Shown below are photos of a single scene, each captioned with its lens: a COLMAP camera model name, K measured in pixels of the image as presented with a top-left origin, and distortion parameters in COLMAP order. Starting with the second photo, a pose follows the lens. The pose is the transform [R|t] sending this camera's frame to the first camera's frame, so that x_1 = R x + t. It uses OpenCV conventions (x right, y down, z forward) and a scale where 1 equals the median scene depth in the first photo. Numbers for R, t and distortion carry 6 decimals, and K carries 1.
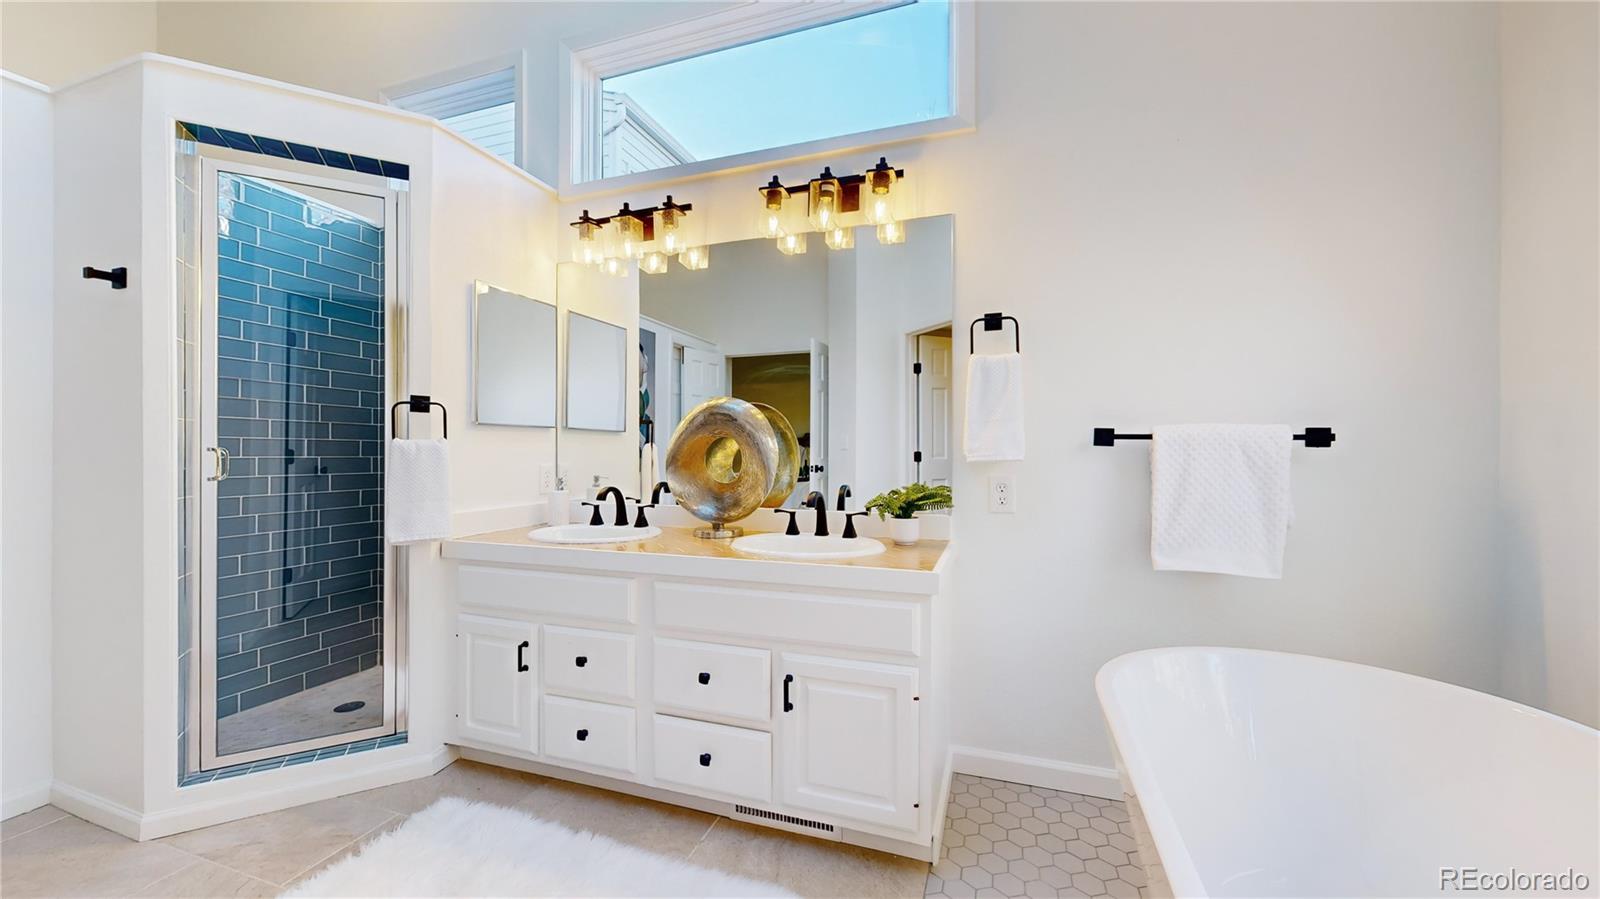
lens RADIAL K [[591.7, 0, 805.9], [0, 591.7, 450.4], [0, 0, 1]] dist [0.001402, -0.000014]
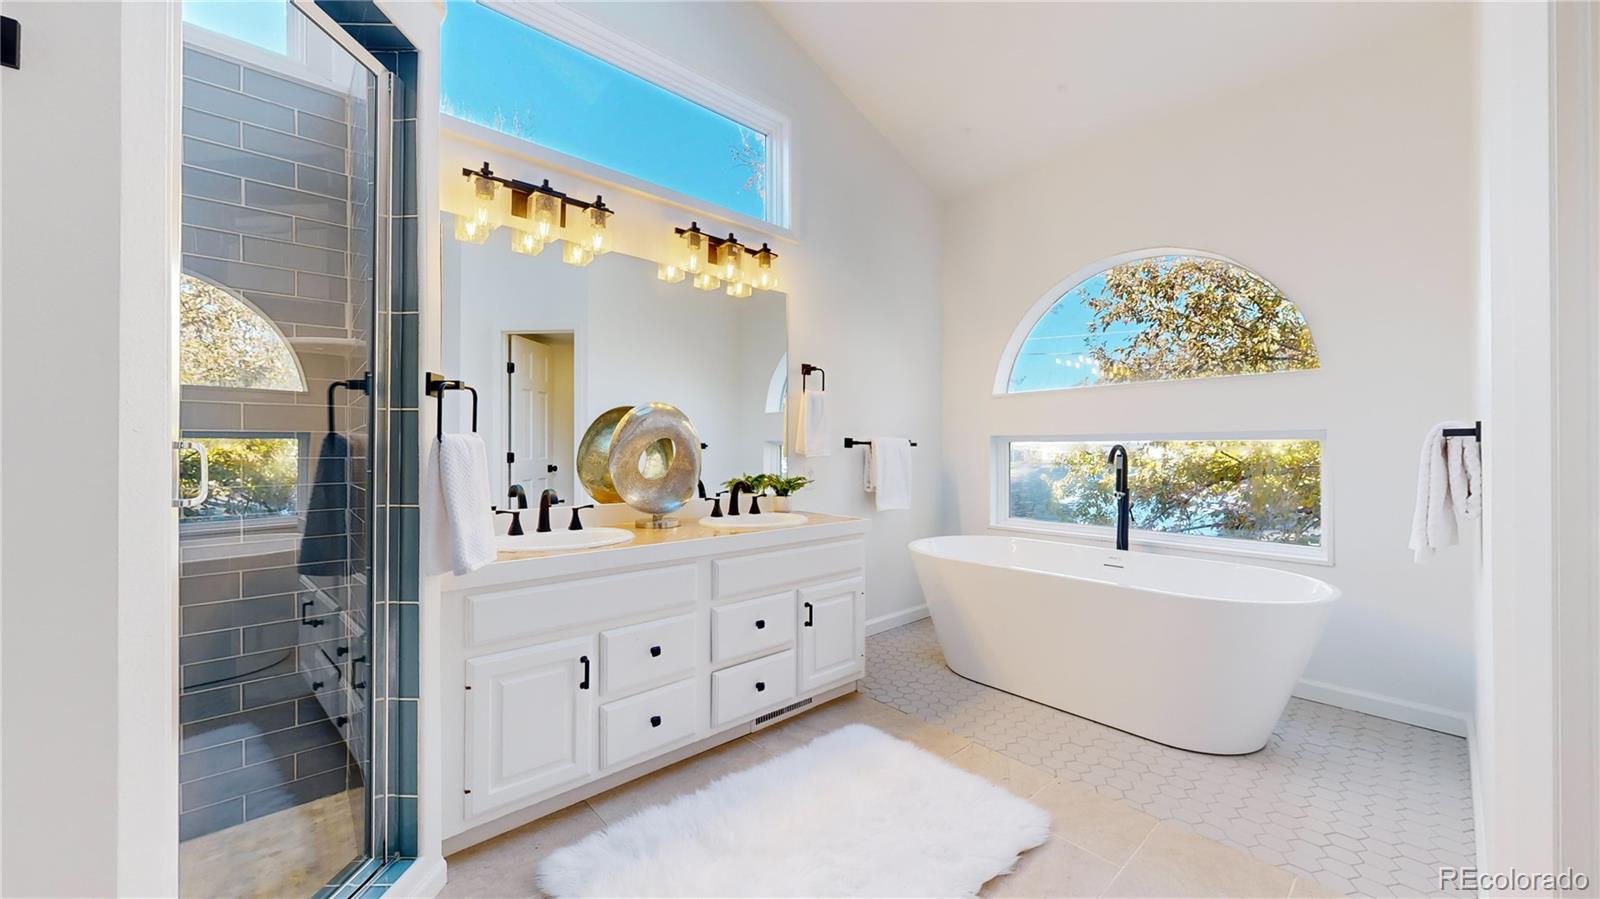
lens RADIAL K [[591.7, 0, 788.5], [0, 591.7, 449.1], [0, 0, 1]] dist [0.001402, -0.000014]
pose [[0.485210, 0.003357, 0.874391, -0.959248], [-0.000166, 0.999993, -0.003747, 0.002541], [-0.874398, 0.001672, 0.485207, 0.232200]]
